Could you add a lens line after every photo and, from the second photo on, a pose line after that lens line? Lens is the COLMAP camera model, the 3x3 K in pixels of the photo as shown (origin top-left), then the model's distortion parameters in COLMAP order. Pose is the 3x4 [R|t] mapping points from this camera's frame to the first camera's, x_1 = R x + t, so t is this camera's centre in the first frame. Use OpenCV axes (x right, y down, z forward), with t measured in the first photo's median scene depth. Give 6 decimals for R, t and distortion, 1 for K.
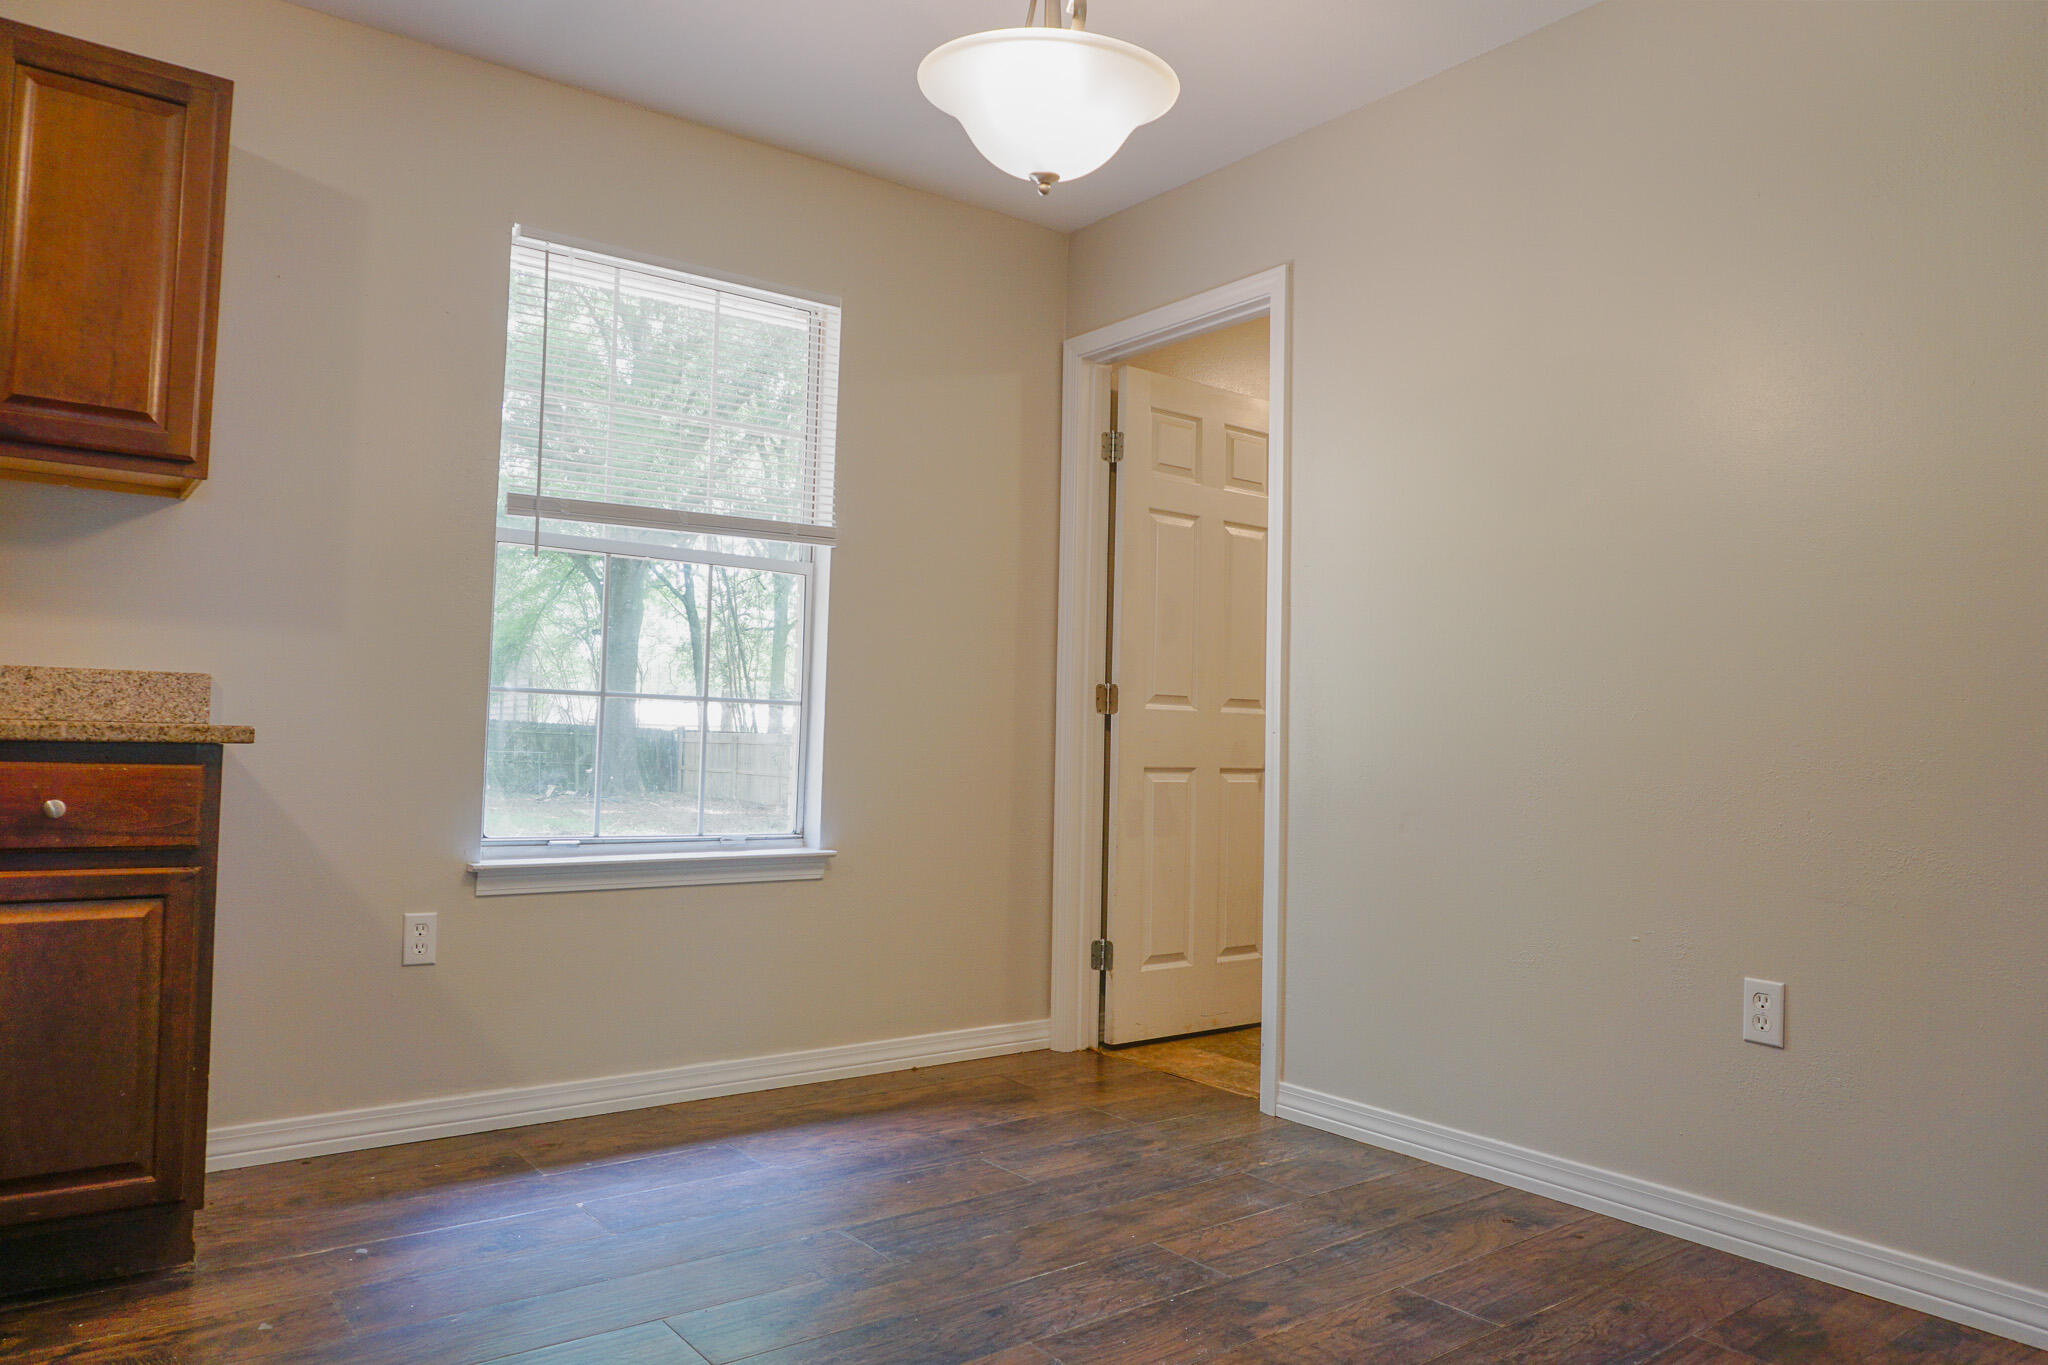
lens RADIAL K [[1364.8, 0, 1023.7], [0, 1364.8, 679.4], [0, 0, 1]] dist [-0.010451, 0.000899]
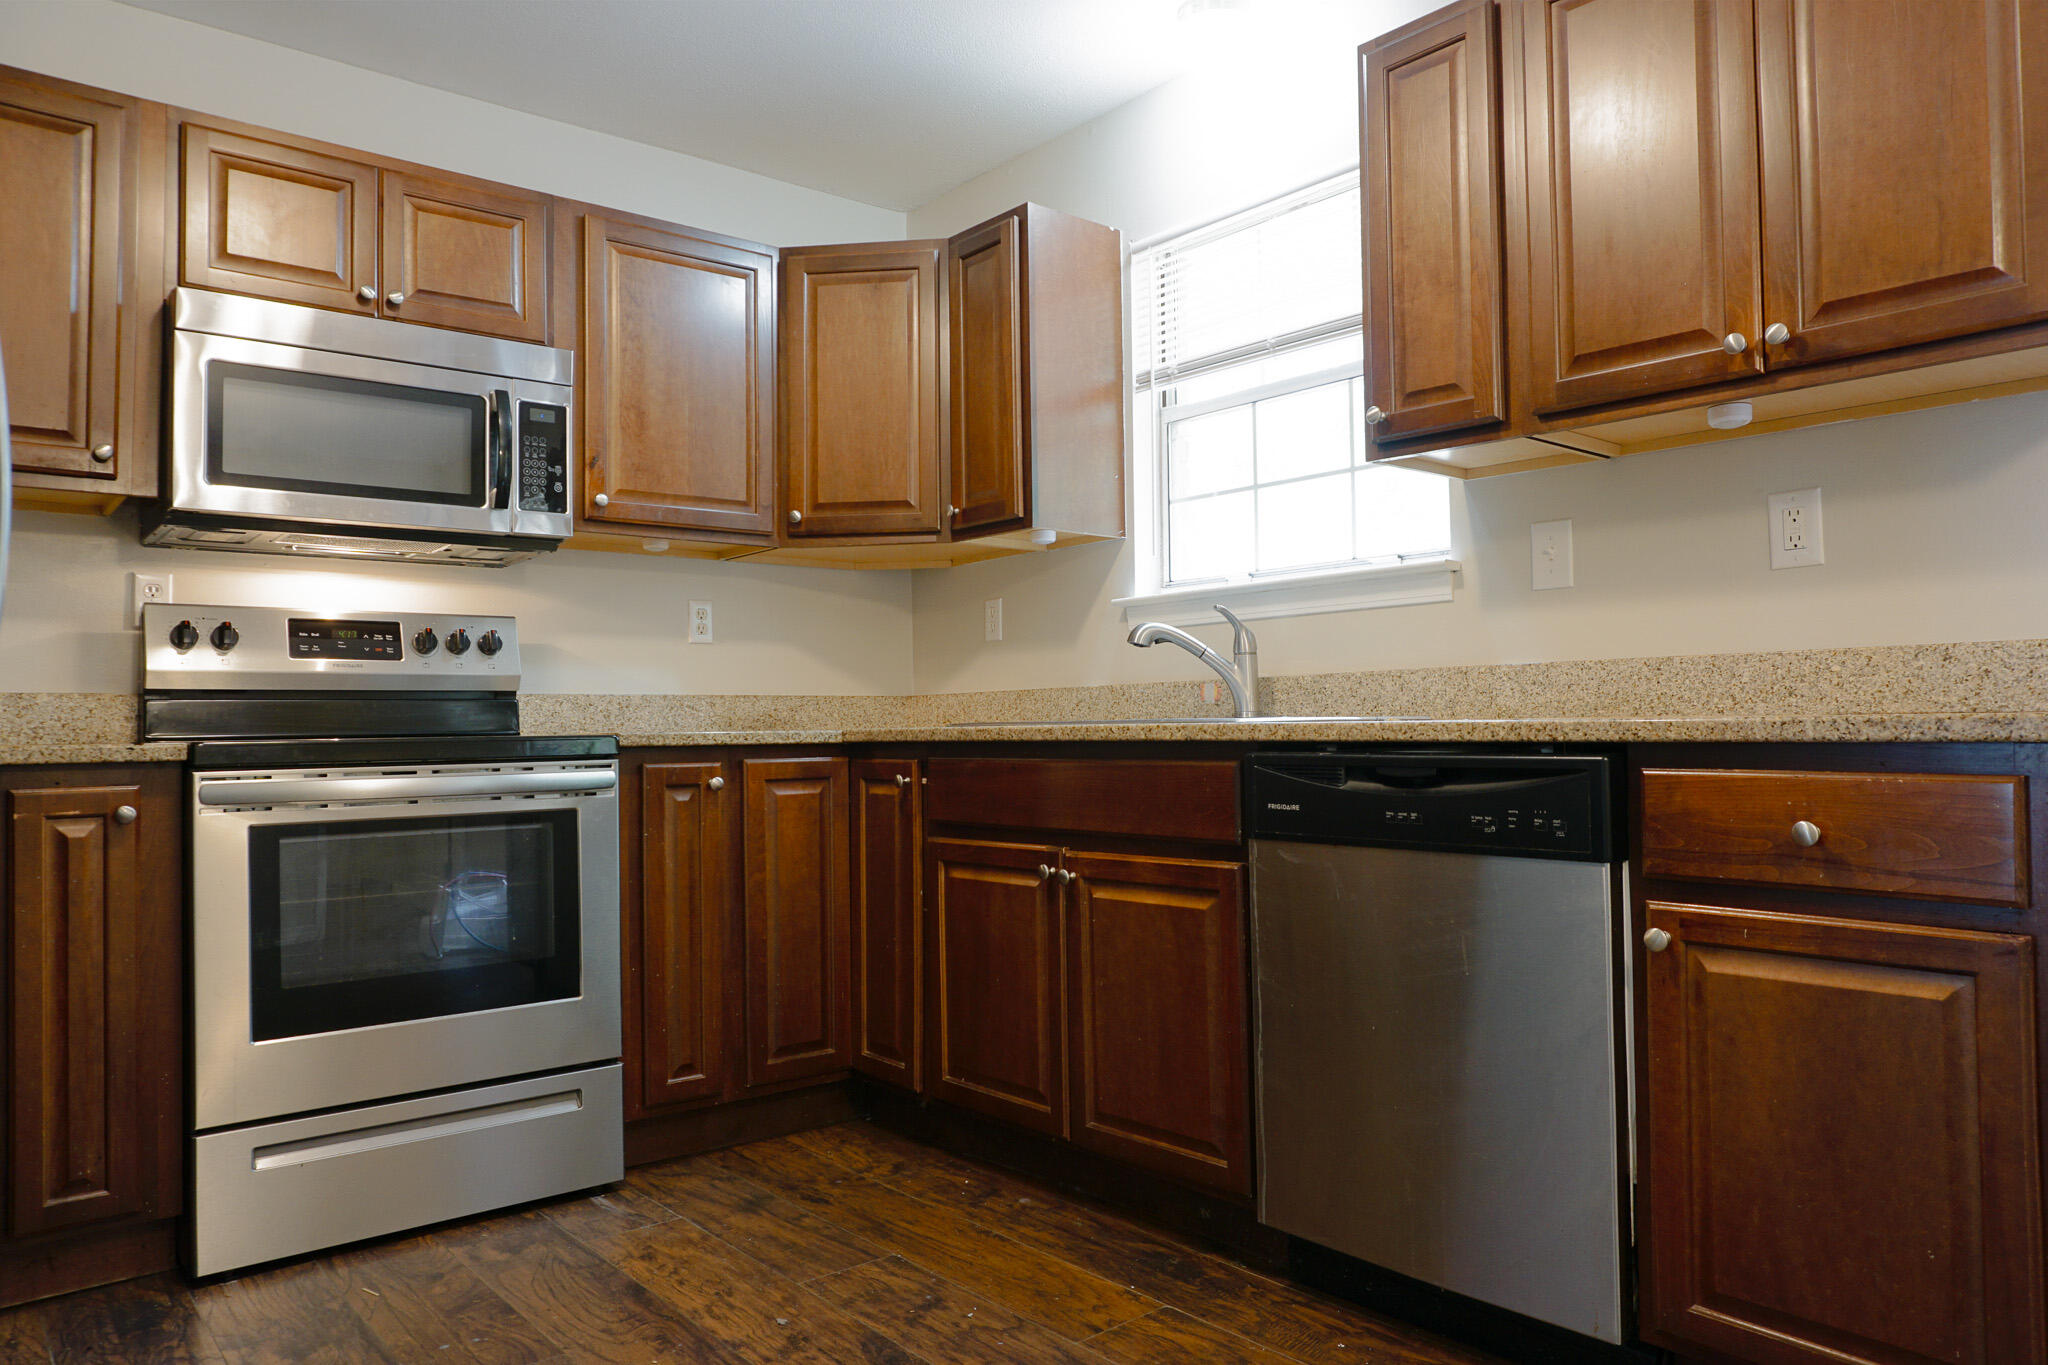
lens RADIAL K [[1364.8, 0, 1022.4], [0, 1364.8, 679.7], [0, 0, 1]] dist [-0.010451, 0.000899]
pose [[0.045524, -0.059088, -0.997214, 0.012701], [0.060966, 0.996553, -0.056266, 0.026218], [0.997101, -0.058234, 0.048969, 0.520286]]
